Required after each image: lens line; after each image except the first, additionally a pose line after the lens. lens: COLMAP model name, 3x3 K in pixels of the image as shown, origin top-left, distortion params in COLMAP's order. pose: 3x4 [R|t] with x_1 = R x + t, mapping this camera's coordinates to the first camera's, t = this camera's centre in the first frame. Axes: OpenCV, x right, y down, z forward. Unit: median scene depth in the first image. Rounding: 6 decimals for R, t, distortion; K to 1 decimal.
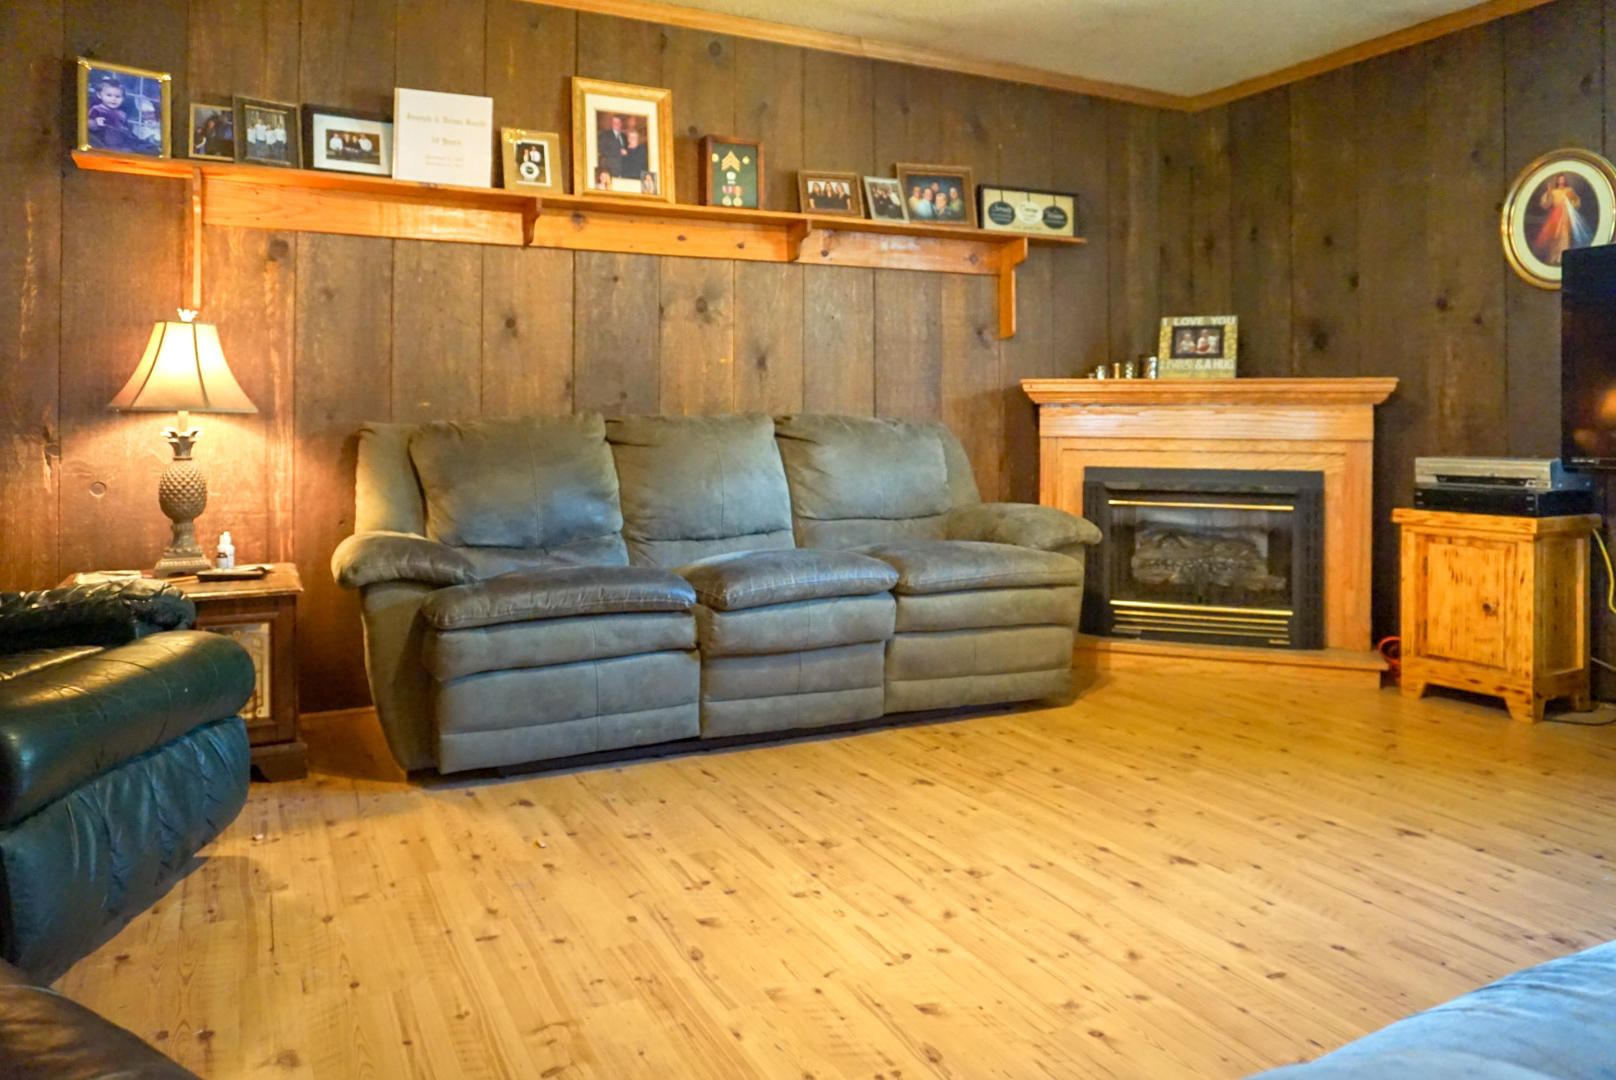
lens RADIAL K [[1129.4, 0, 857.0], [0, 1129.4, 487.1], [0, 0, 1]] dist [-0.060899, 0.039711]
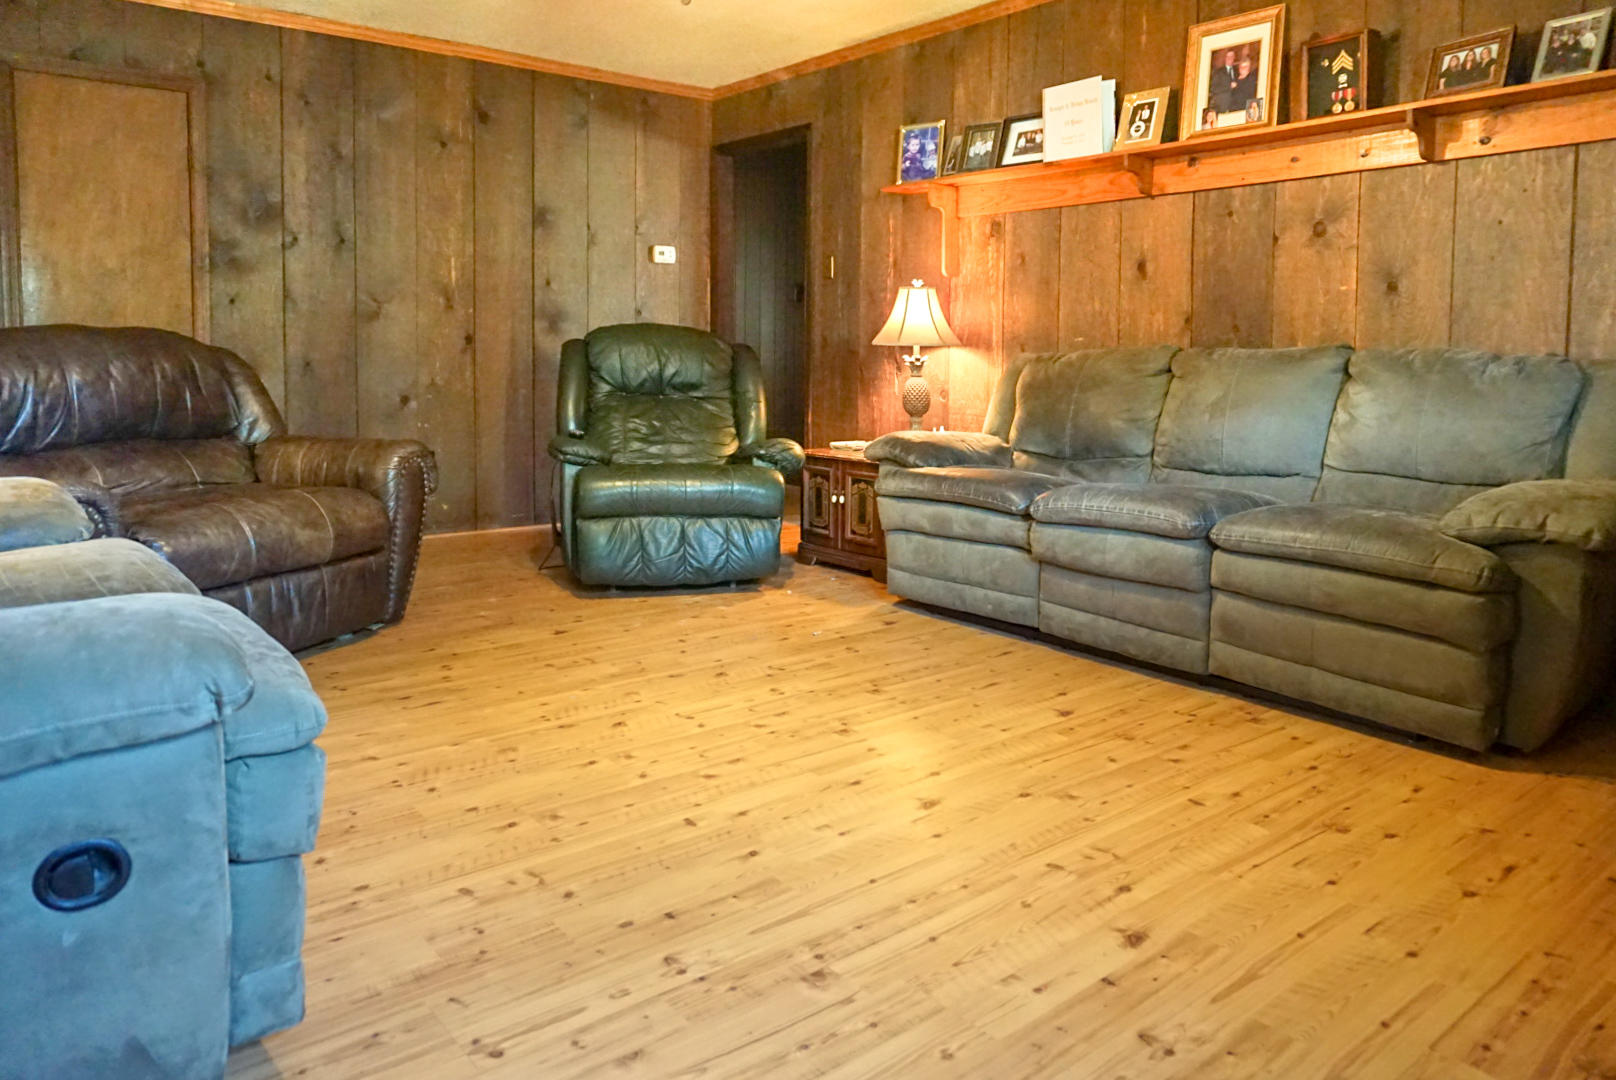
lens RADIAL K [[1096.2, 0, 762.2], [0, 1096.2, 549.8], [0, 0, 1]] dist [-0.069871, 0.036487]
pose [[0.168390, 0.176851, -0.969726, 0.769372], [-0.054767, 0.983933, 0.169931, -0.029651], [0.984198, 0.024494, 0.175370, 0.446138]]
